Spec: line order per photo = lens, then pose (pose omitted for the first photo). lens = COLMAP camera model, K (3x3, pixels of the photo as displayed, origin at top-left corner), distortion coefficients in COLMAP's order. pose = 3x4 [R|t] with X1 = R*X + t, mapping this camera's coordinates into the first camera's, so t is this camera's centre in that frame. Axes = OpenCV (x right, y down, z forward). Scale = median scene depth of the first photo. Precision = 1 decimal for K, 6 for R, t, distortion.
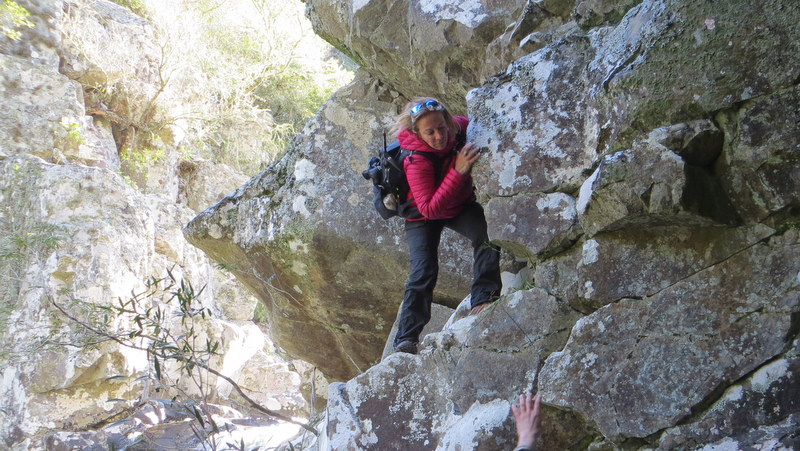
lens RADIAL K [[686.5, 0, 399.9], [0, 686.5, 233.9], [0, 0, 1]] dist [-0.014853, 0.012969]
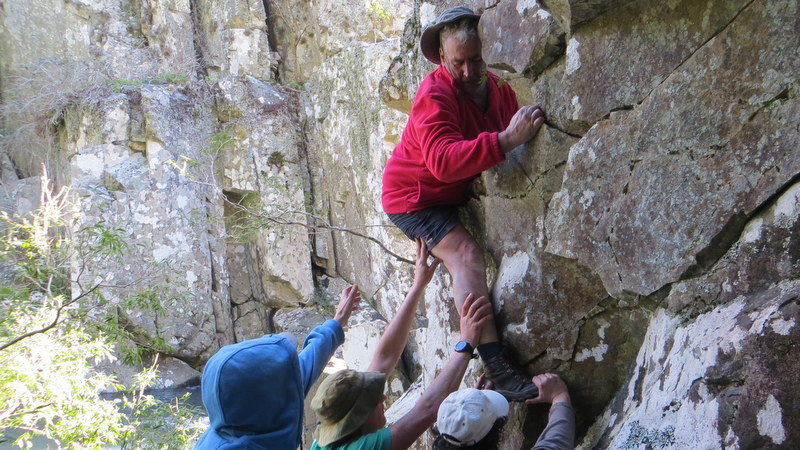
lens RADIAL K [[636.4, 0, 398.0], [0, 636.4, 218.9], [0, 0, 1]] dist [-0.001429, -0.007027]
pose [[0.808724, -0.122341, -0.575324, 0.519273], [0.265801, 0.948575, 0.171920, 0.025978], [0.524705, -0.291957, 0.799653, 0.313973]]
